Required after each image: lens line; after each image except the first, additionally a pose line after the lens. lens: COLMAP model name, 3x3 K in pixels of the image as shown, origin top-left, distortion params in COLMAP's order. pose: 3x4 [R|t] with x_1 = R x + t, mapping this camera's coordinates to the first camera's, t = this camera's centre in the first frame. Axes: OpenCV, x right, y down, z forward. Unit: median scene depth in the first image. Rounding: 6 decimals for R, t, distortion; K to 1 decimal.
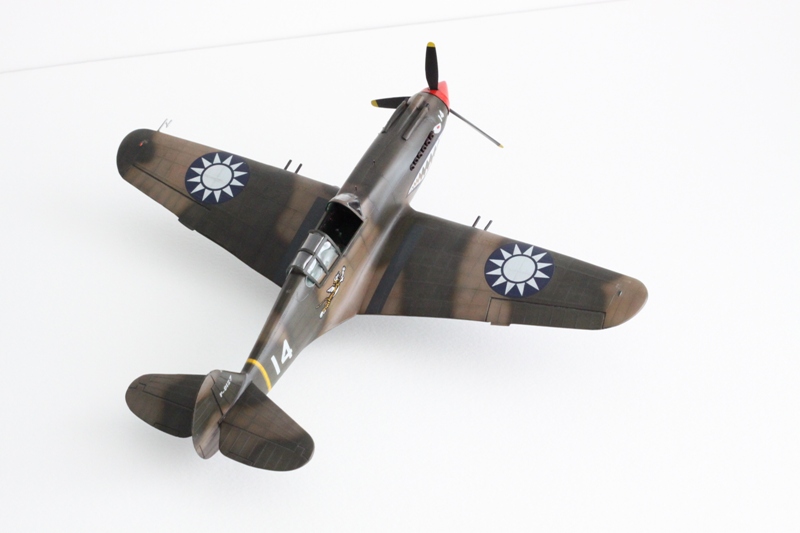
lens RADIAL K [[1972.4, 0, 400.0], [0, 1972.4, 266.5], [0, 0, 1]] dist [-0.057739, 0.105577]
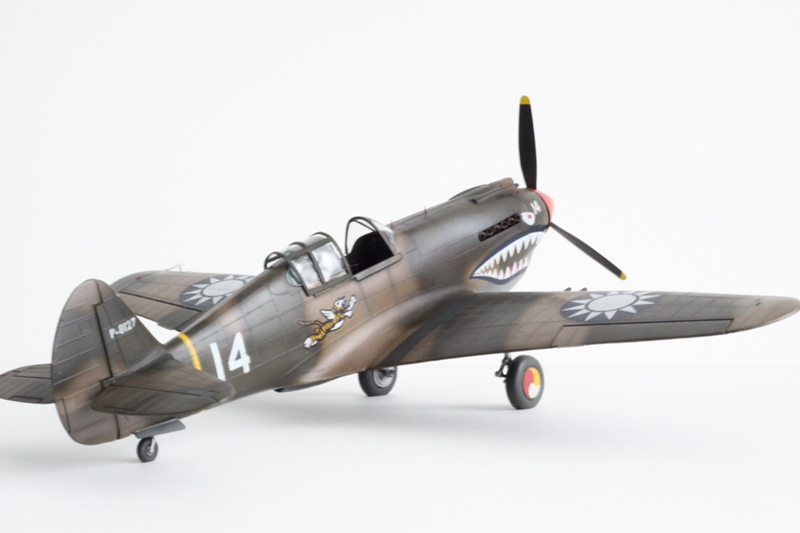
lens RADIAL K [[2025.4, 0, 400.0], [0, 2025.4, 266.5], [0, 0, 1]] dist [-0.081249, -0.173913]
pose [[0.981498, 0.029395, -0.189204, 0.117636], [-0.133156, 0.814866, -0.564149, 0.379870], [0.137592, 0.578904, 0.803703, 0.434985]]
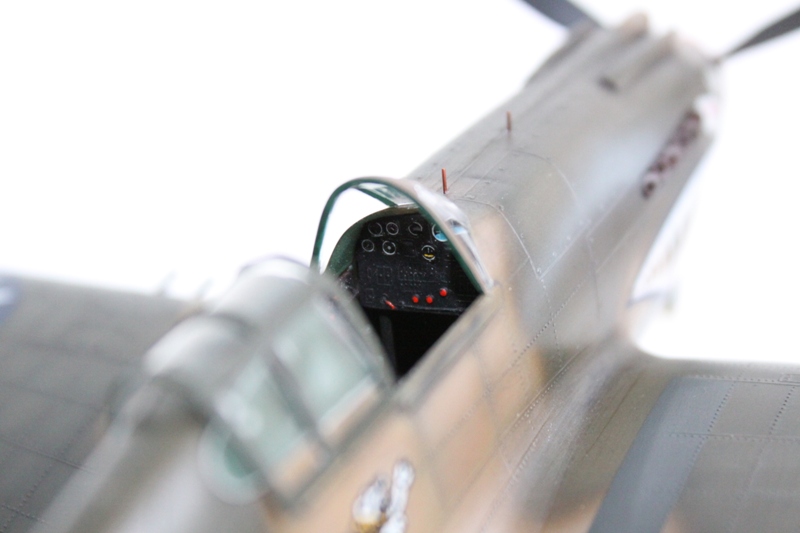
lens RADIAL K [[1853.8, 0, 400.0], [0, 1853.8, 266.5], [0, 0, 1]] dist [0.022695, 0.433970]
pose [[0.998396, 0.008930, 0.055903, -0.039321], [0.016811, 0.896174, -0.443385, 0.065826], [-0.054058, 0.443613, 0.894586, 0.816442]]
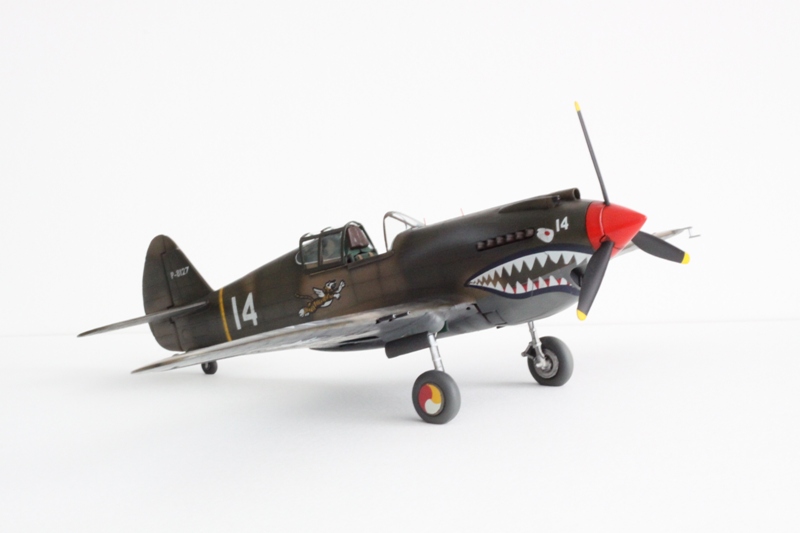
lens RADIAL K [[1972.4, 0, 400.0], [0, 1972.4, 266.5], [0, 0, 1]] dist [-0.057739, 0.105577]
pose [[-0.187755, 0.194360, -0.962794, 0.702456], [-0.565927, 0.779759, 0.267773, -0.221592], [0.802792, 0.595147, -0.036409, 1.036443]]
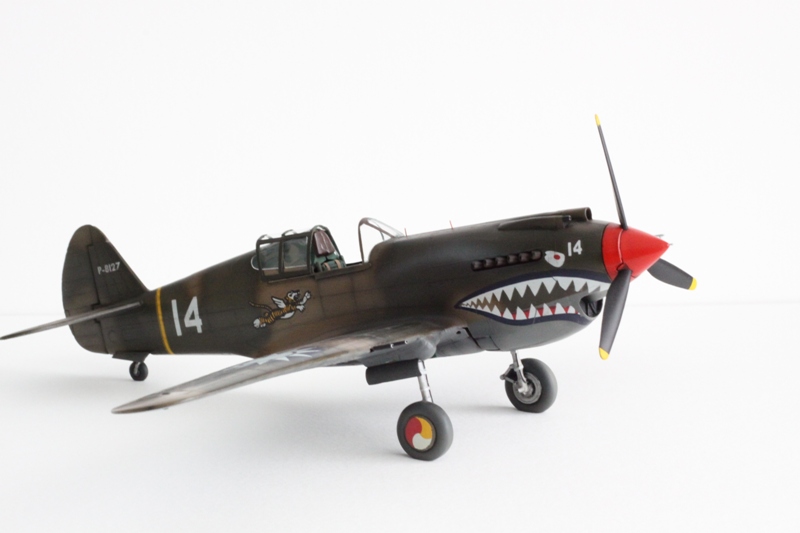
lens RADIAL K [[1972.4, 0, 400.0], [0, 1972.4, 266.5], [0, 0, 1]] dist [-0.057739, 0.105577]
pose [[-0.071748, 0.233842, -0.969624, 0.639432], [-0.621611, 0.749770, 0.226816, -0.183897], [0.780034, 0.619002, 0.091564, 0.950269]]
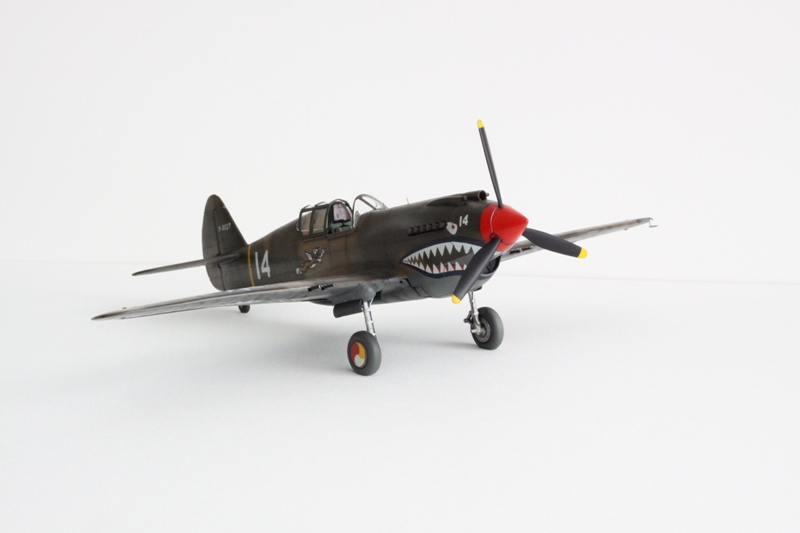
lens RADIAL K [[1972.4, 0, 400.0], [0, 1972.4, 266.5], [0, 0, 1]] dist [-0.057739, 0.105577]
pose [[-0.403694, 0.227965, -0.886038, 0.778391], [-0.540270, 0.722163, 0.431959, -0.412565], [0.738335, 0.653079, -0.168370, 1.181709]]
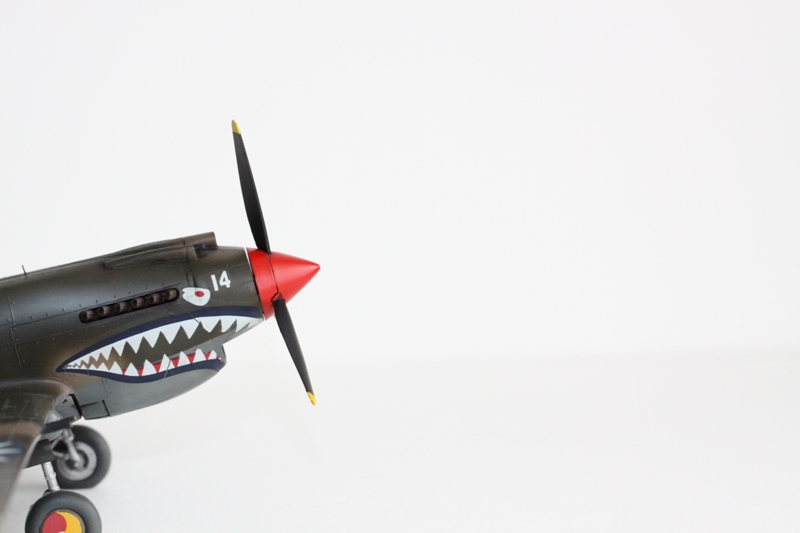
lens RADIAL K [[1972.4, 0, 400.0], [0, 1972.4, 266.5], [0, 0, 1]] dist [-0.057739, 0.105577]
pose [[0.562111, 0.185255, -0.806047, 0.476635], [-0.549307, 0.812213, -0.196396, -0.005276], [0.618299, 0.553164, 0.558316, 0.779166]]
